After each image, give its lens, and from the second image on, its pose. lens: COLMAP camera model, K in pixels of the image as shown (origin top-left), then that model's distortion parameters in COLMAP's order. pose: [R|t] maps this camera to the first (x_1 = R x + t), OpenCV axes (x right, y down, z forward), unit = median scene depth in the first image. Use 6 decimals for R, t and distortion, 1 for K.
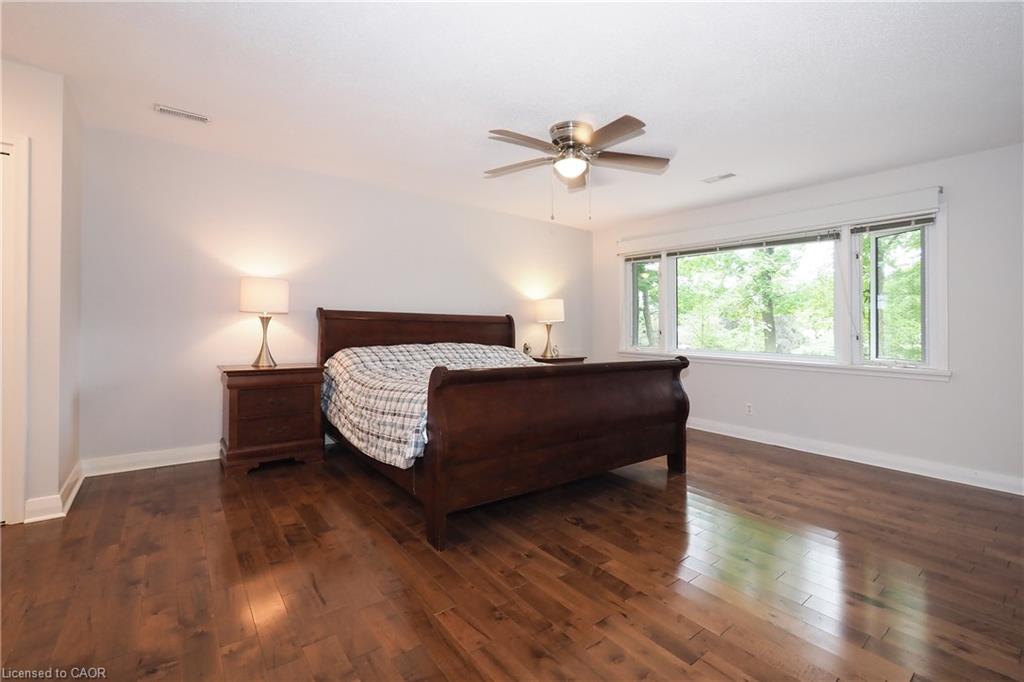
lens RADIAL K [[436.5, 0, 506.1], [0, 436.5, 324.0], [0, 0, 1]] dist [-0.000066, 0.000344]
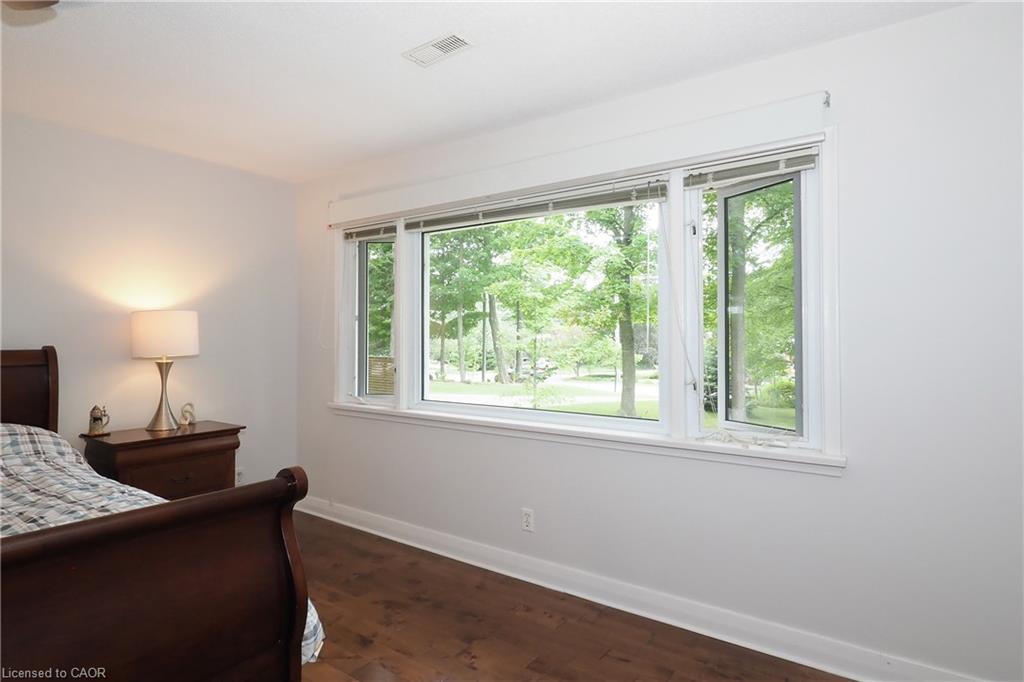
lens RADIAL K [[530.0, 0, 508.4], [0, 530.0, 343.6], [0, 0, 1]] dist [-0.001062, -0.000176]
pose [[0.958292, -0.024721, 0.284719, 0.298605], [0.017772, 0.999478, 0.026965, -0.029328], [-0.285237, -0.020780, 0.958232, 0.332126]]
